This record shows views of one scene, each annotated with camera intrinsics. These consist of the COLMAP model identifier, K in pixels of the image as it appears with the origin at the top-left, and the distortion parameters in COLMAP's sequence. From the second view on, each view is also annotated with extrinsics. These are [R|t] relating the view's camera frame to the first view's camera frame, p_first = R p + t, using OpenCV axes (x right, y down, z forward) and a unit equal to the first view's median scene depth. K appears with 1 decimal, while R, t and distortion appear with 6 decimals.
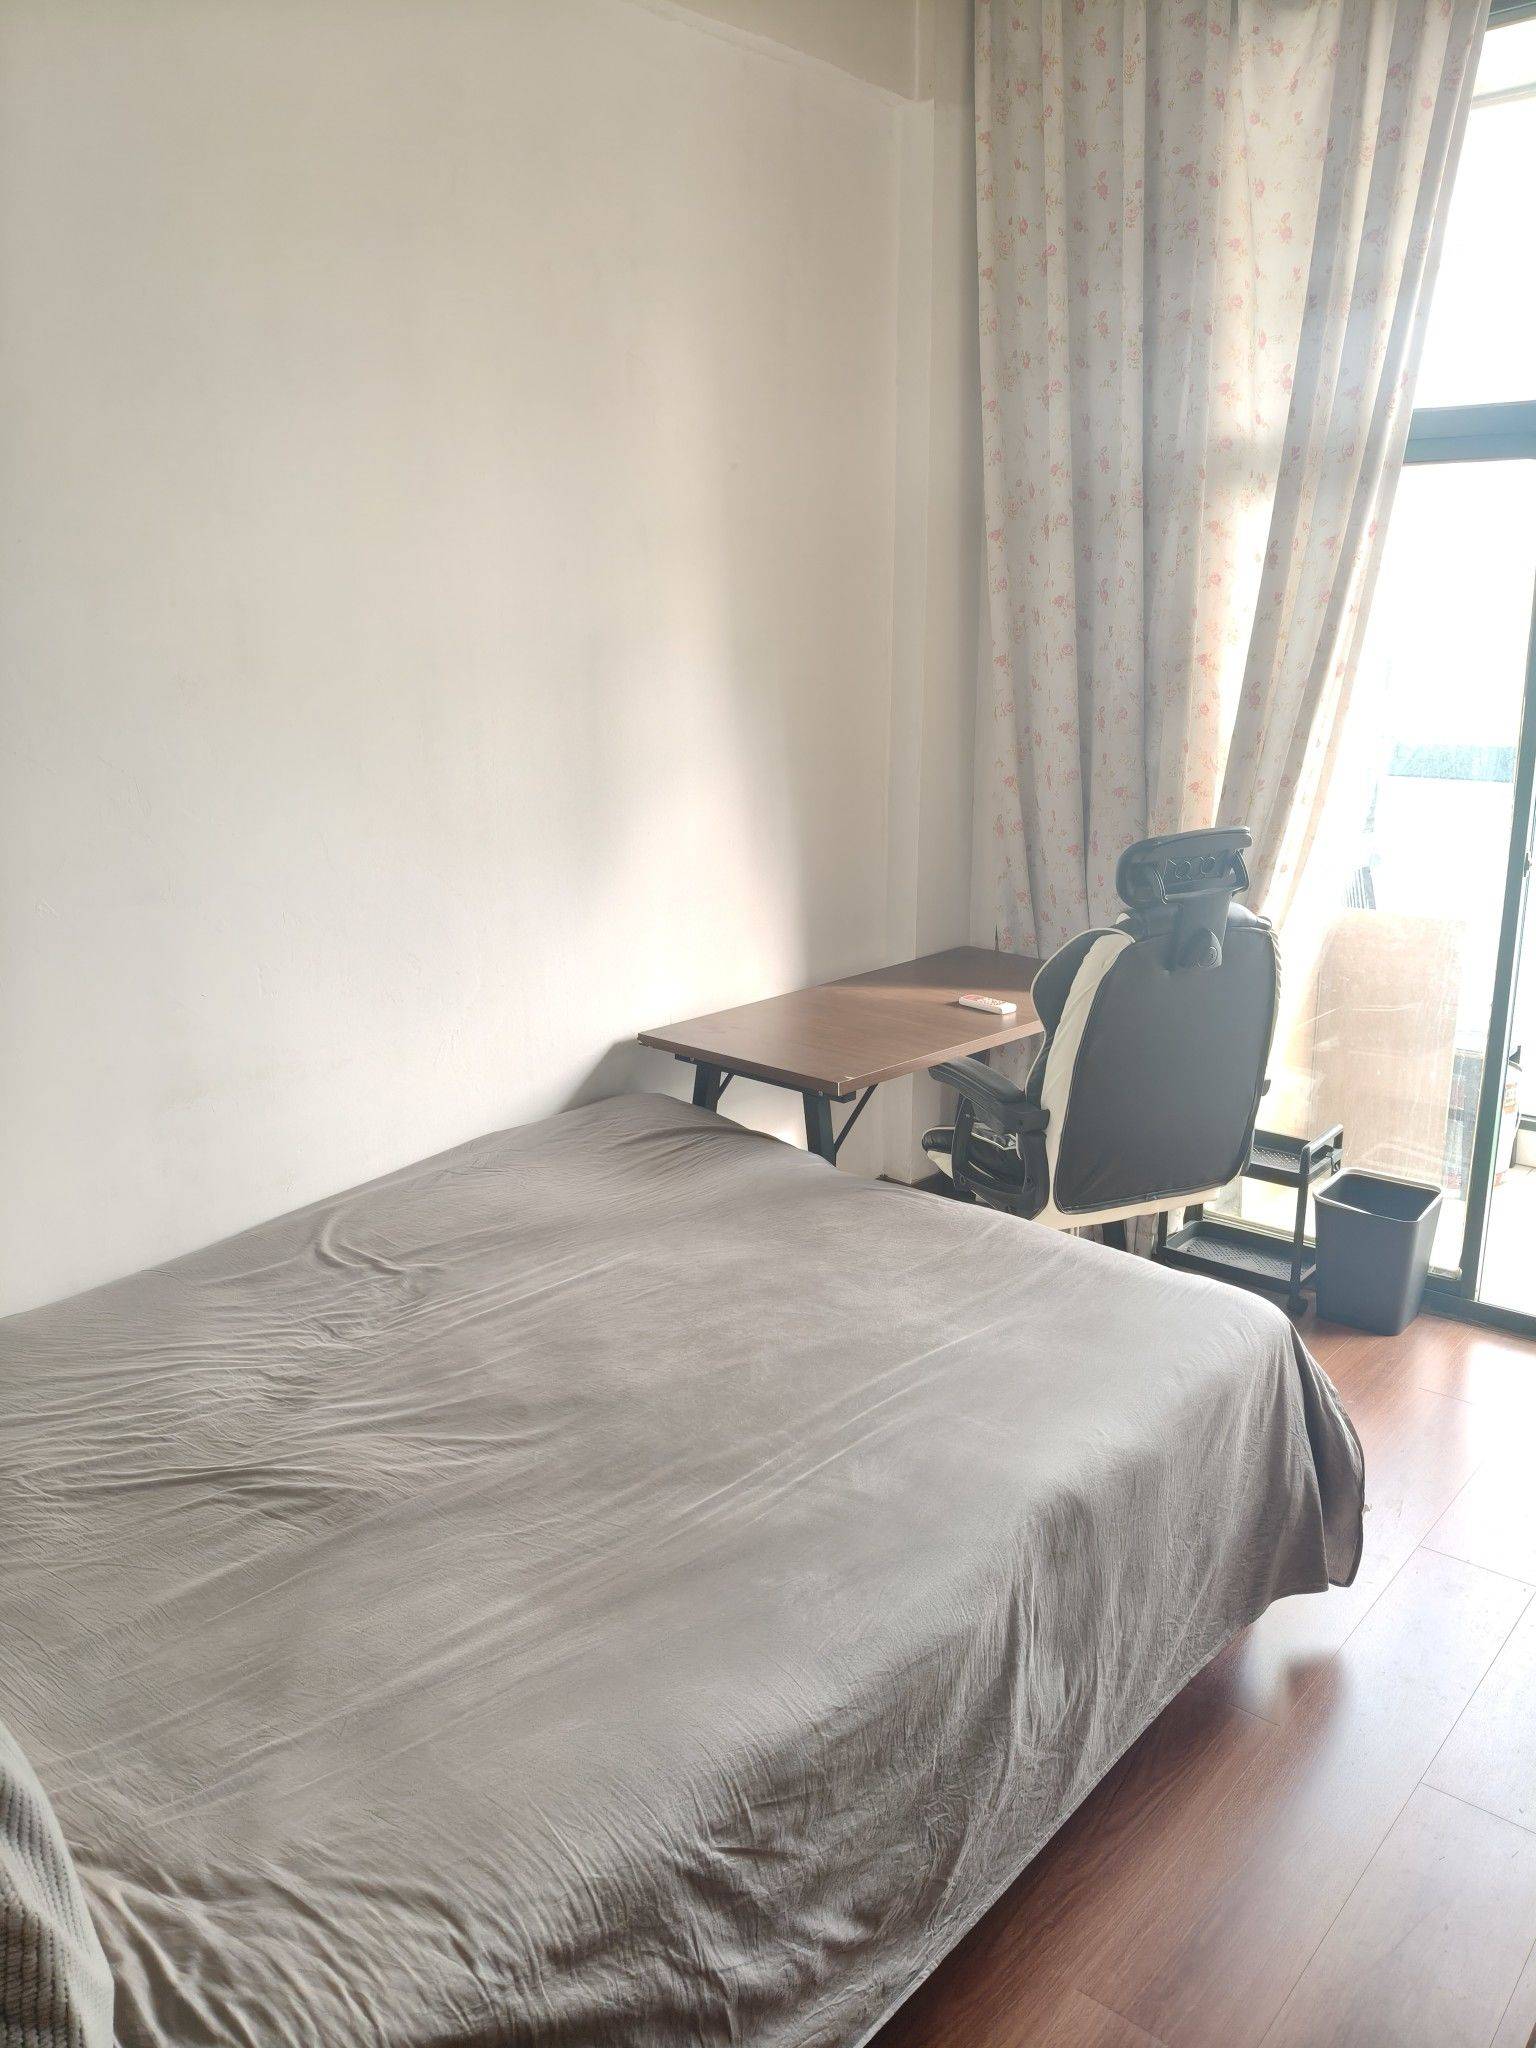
lens RADIAL K [[1581.0, 0, 760.1], [0, 1581.0, 1032.6], [0, 0, 1]] dist [0.059254, -0.127100]
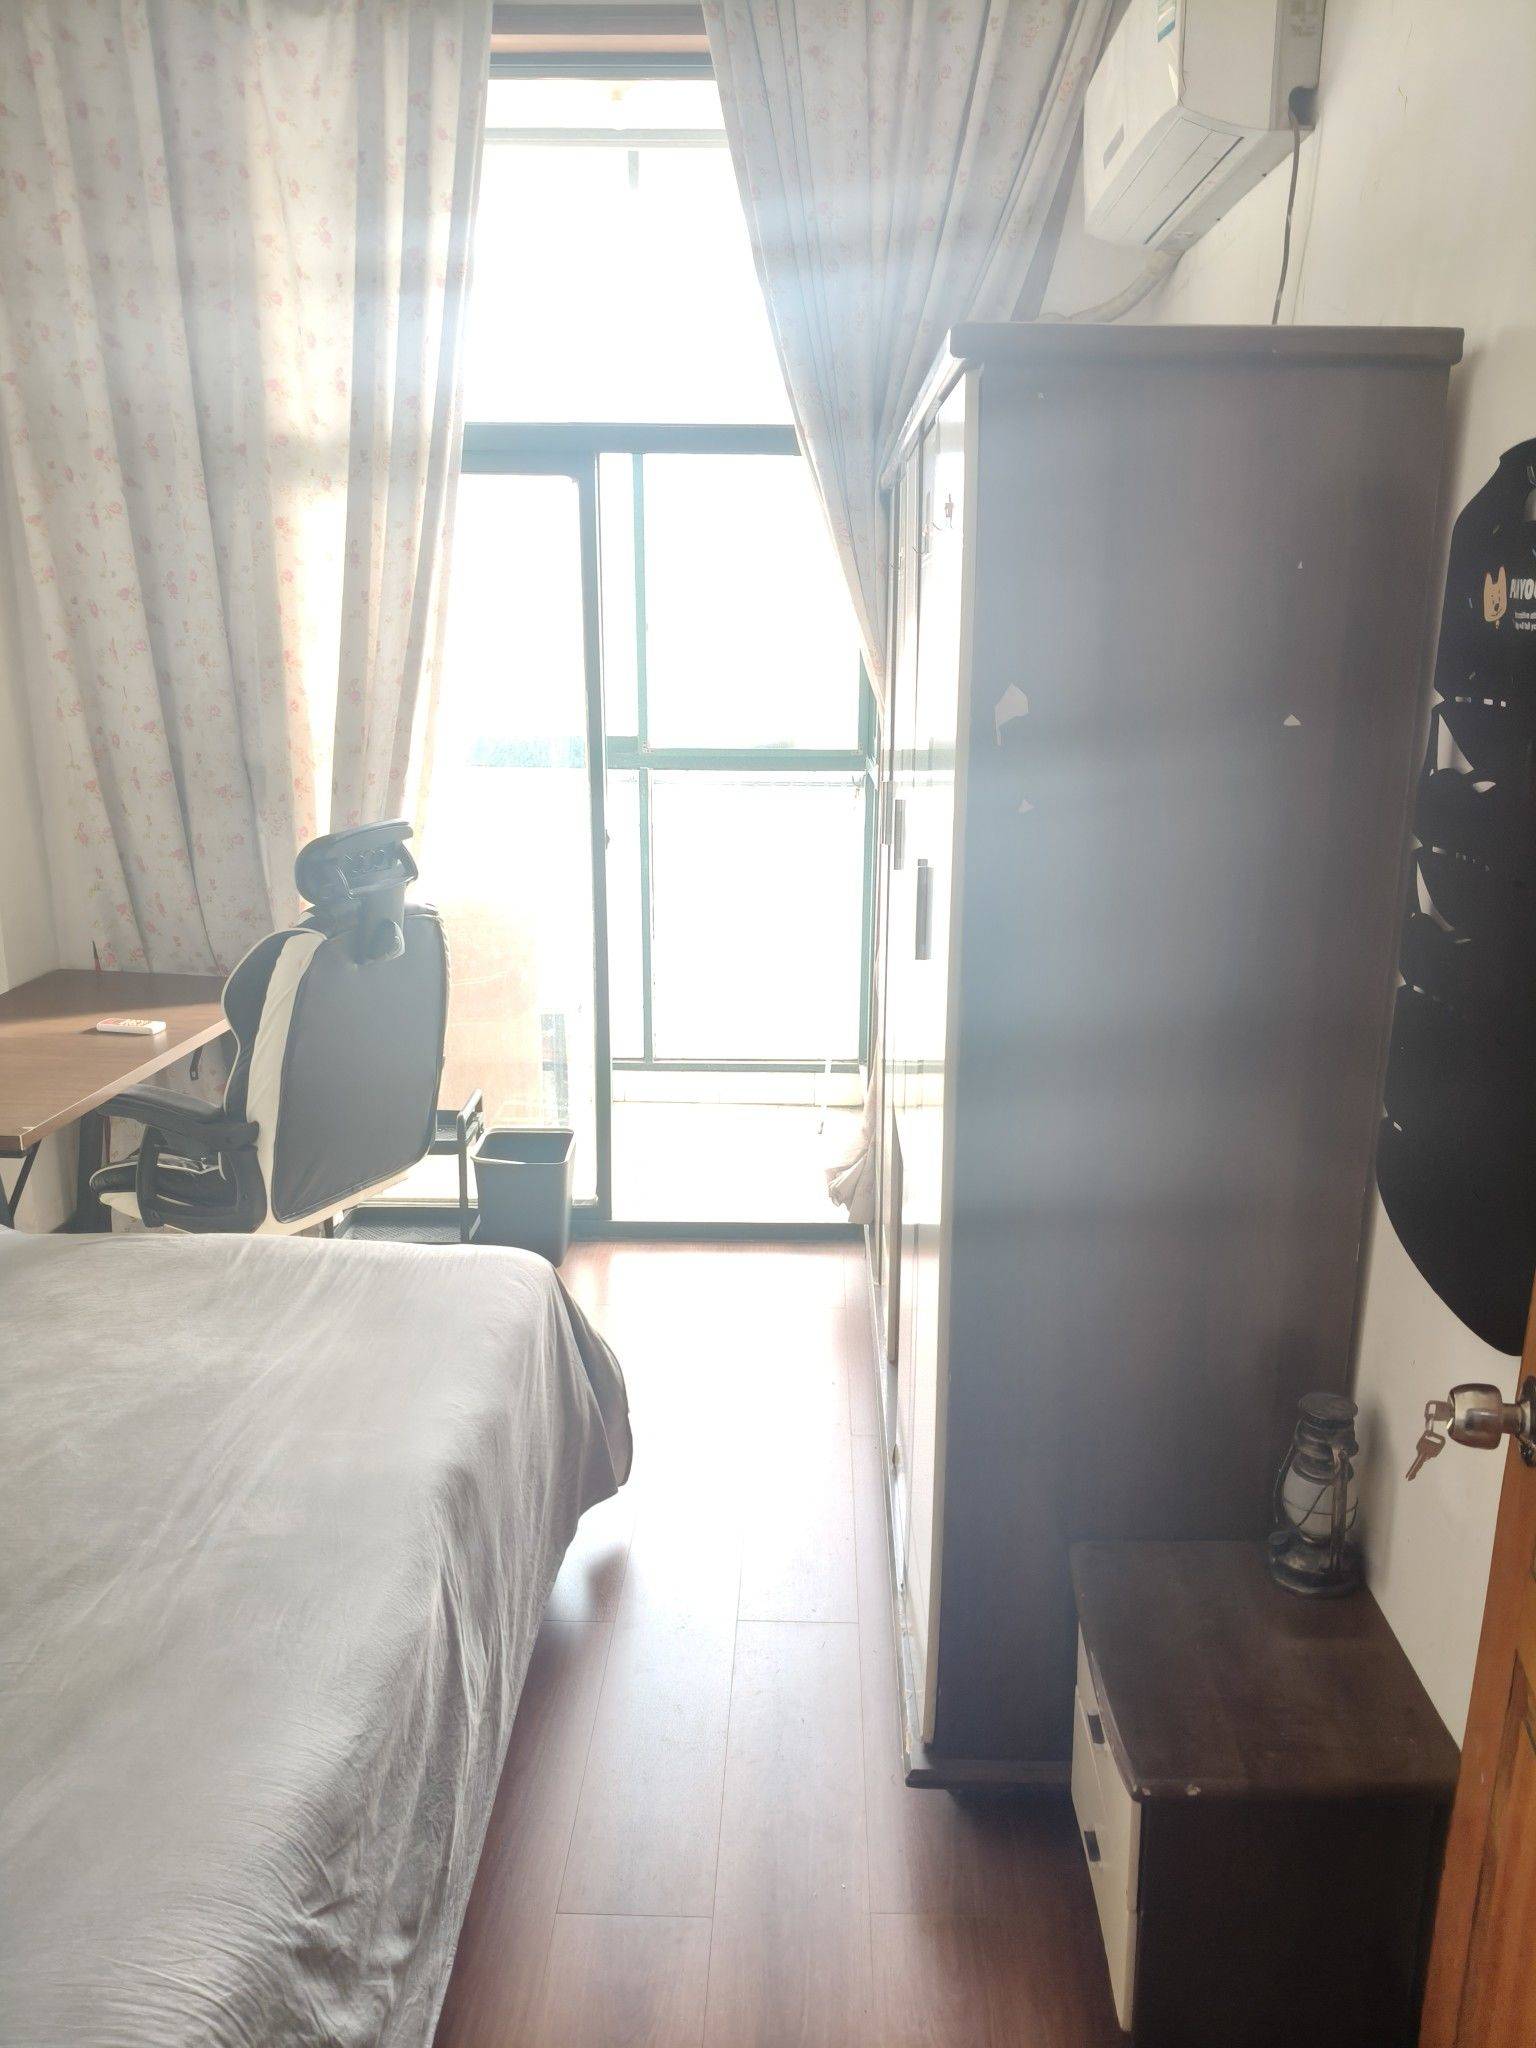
lens RADIAL K [[1617.4, 0, 768.4], [0, 1617.4, 1055.7], [0, 0, 1]] dist [-0.002569, -0.001068]
pose [[0.769947, -0.156766, 0.618552, -0.179383], [0.145852, 0.986927, 0.068578, -0.012833], [-0.621216, 0.037415, 0.782746, 0.026395]]
